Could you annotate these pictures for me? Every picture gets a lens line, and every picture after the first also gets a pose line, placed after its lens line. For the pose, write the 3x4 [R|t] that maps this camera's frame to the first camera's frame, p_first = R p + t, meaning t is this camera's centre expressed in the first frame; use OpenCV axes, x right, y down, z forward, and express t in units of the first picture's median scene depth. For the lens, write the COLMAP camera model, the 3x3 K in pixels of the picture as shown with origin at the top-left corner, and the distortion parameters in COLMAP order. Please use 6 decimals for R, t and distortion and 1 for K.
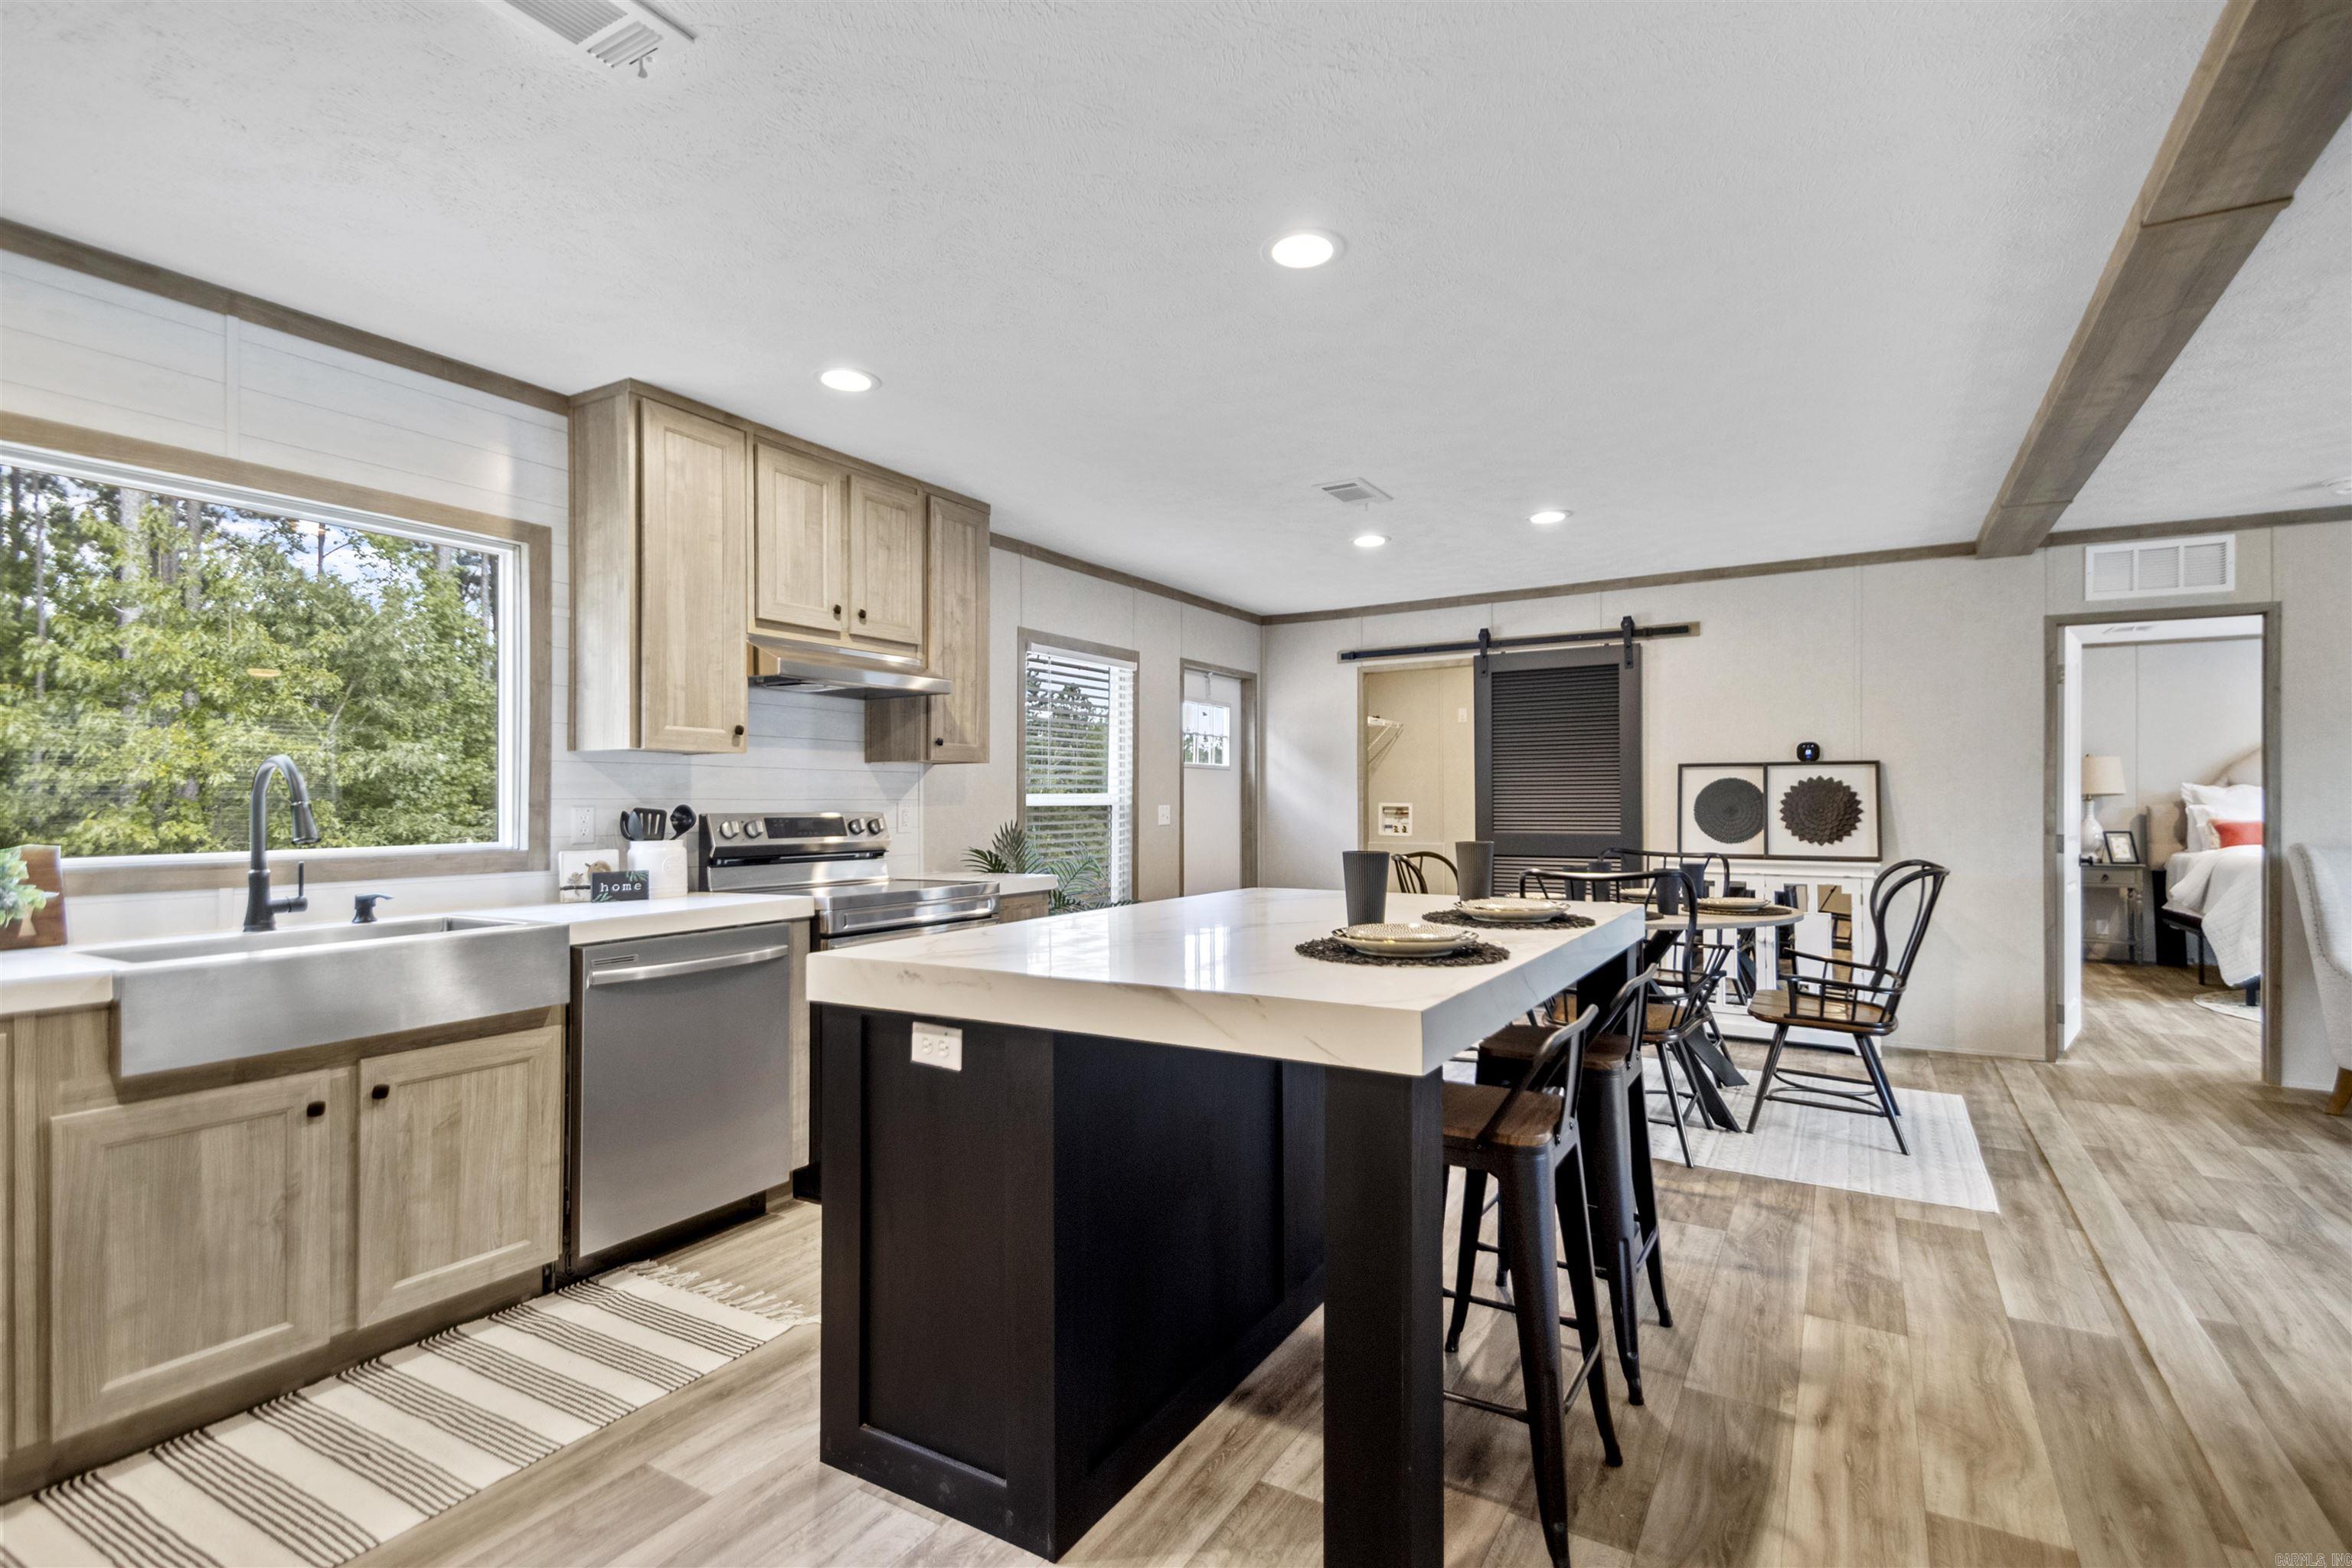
lens RADIAL K [[1128.4, 0, 1176.0], [0, 1128.4, 784.0], [0, 0, 1]] dist [0.032811, -0.000215]
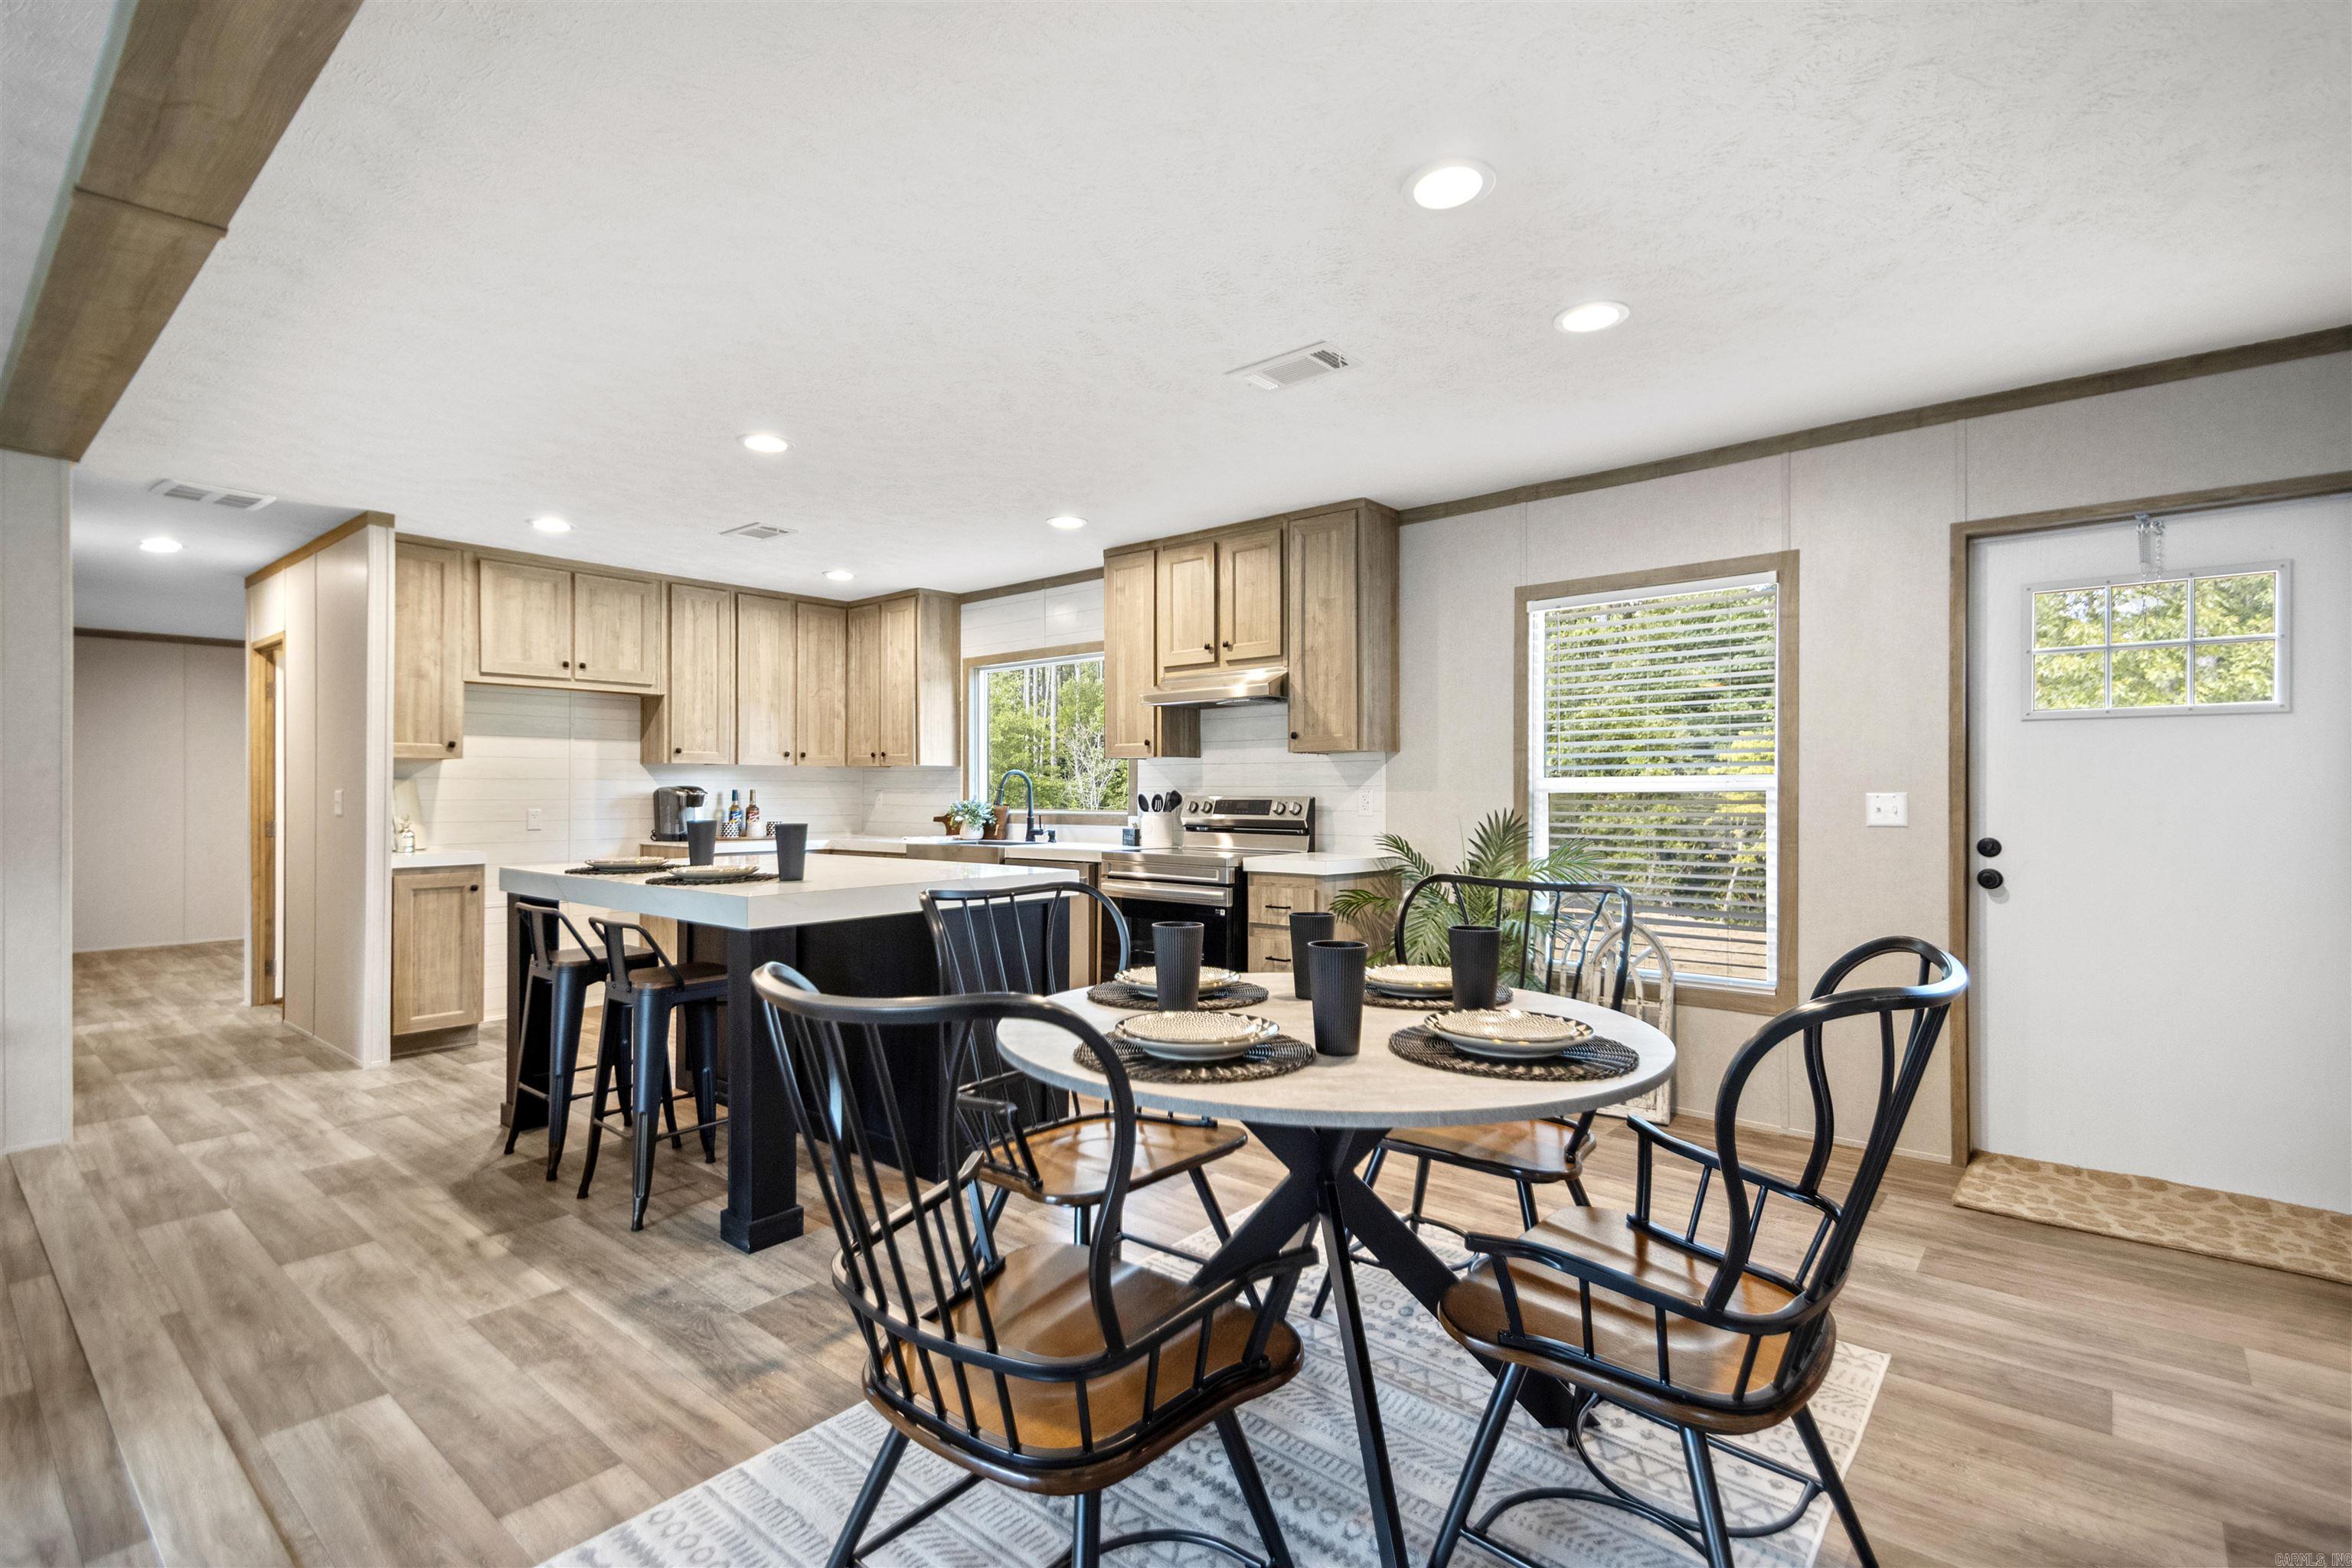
lens RADIAL K [[1076.3, 0, 1199.4], [0, 1076.3, 783.2], [0, 0, 1]] dist [0.001571, -0.000174]
pose [[-0.153421, -0.006921, -0.988137, 0.678314], [0.017008, 0.999809, -0.009643, 0.015292], [0.988014, -0.018286, -0.153274, 0.824533]]
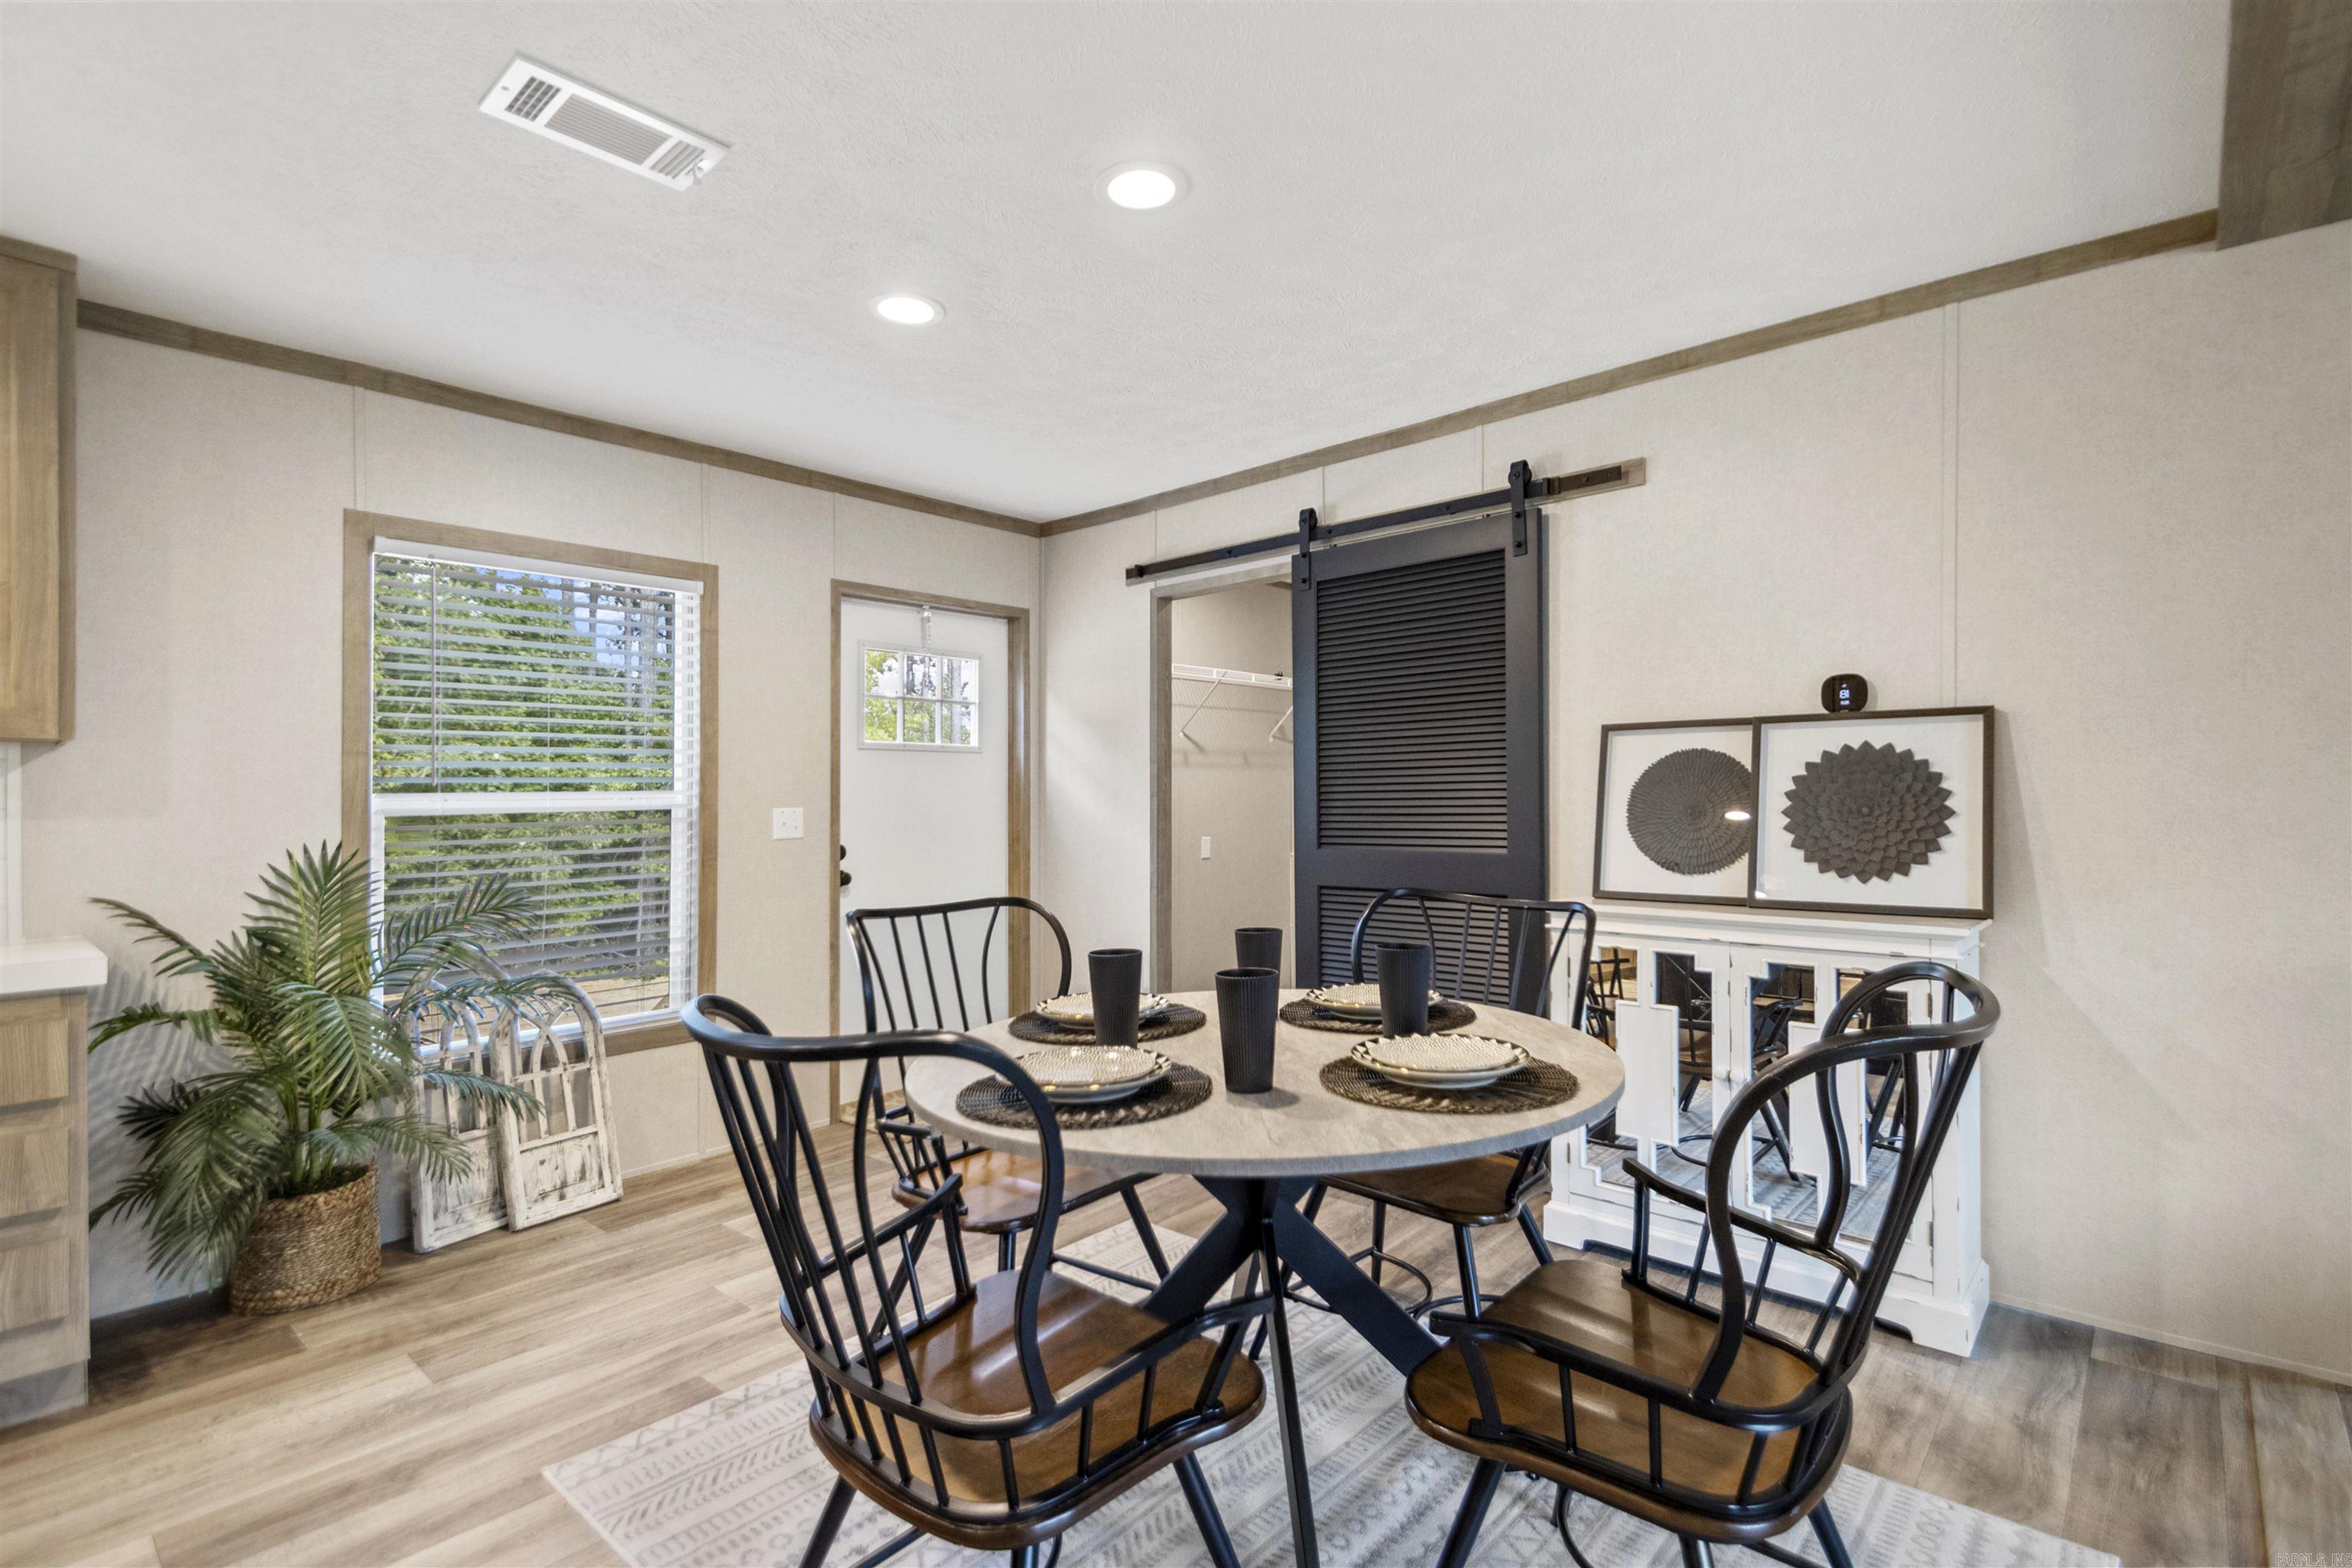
lens RADIAL K [[1095.5, 0, 1176.7], [0, 1095.5, 797.4], [0, 0, 1]] dist [0.009108, -0.001069]
pose [[0.981201, -0.007994, -0.192823, 0.362875], [0.011706, 0.999767, 0.018118, 0.005186], [0.192634, -0.020034, 0.981066, 0.474623]]
